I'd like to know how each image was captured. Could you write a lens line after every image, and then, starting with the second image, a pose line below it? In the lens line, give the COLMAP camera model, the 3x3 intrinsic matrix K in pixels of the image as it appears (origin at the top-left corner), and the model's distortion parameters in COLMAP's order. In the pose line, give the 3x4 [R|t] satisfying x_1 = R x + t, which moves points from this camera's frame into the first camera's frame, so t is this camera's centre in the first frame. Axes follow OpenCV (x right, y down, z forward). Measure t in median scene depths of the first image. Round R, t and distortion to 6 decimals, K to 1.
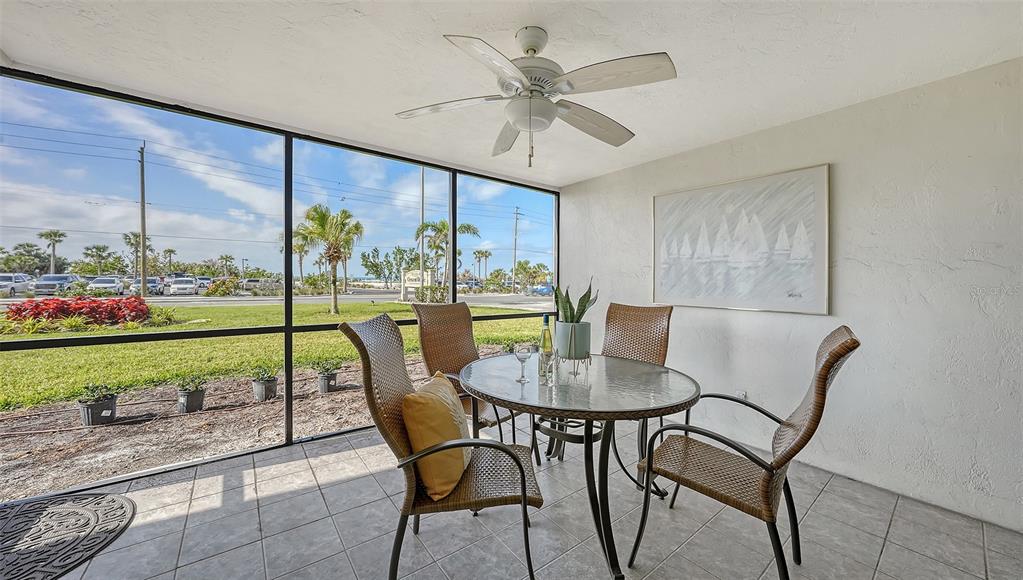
lens RADIAL K [[359.4, 0, 514.9], [0, 359.4, 289.7], [0, 0, 1]] dist [-0.015501, 0.002369]
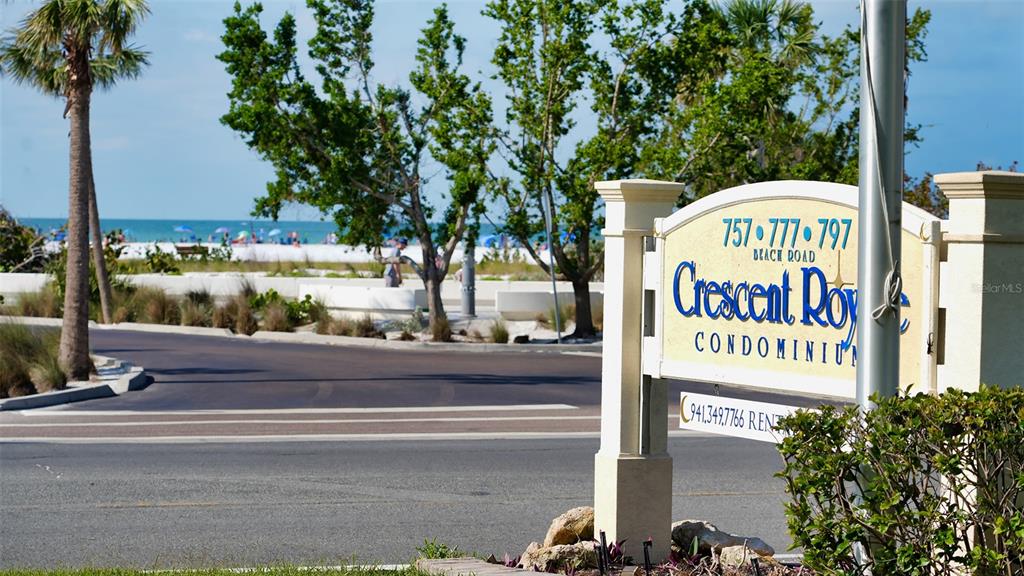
lens RADIAL K [[3181.0, 0, 512.0], [0, 3181.0, 287.5], [0, 0, 1]] dist [-0.160032, 0.000000]
pose [[0.949614, 0.004248, -0.313394, -0.118848], [-0.008331, 0.999897, -0.011692, -0.023510], [0.313312, 0.013714, 0.949551, 0.326493]]
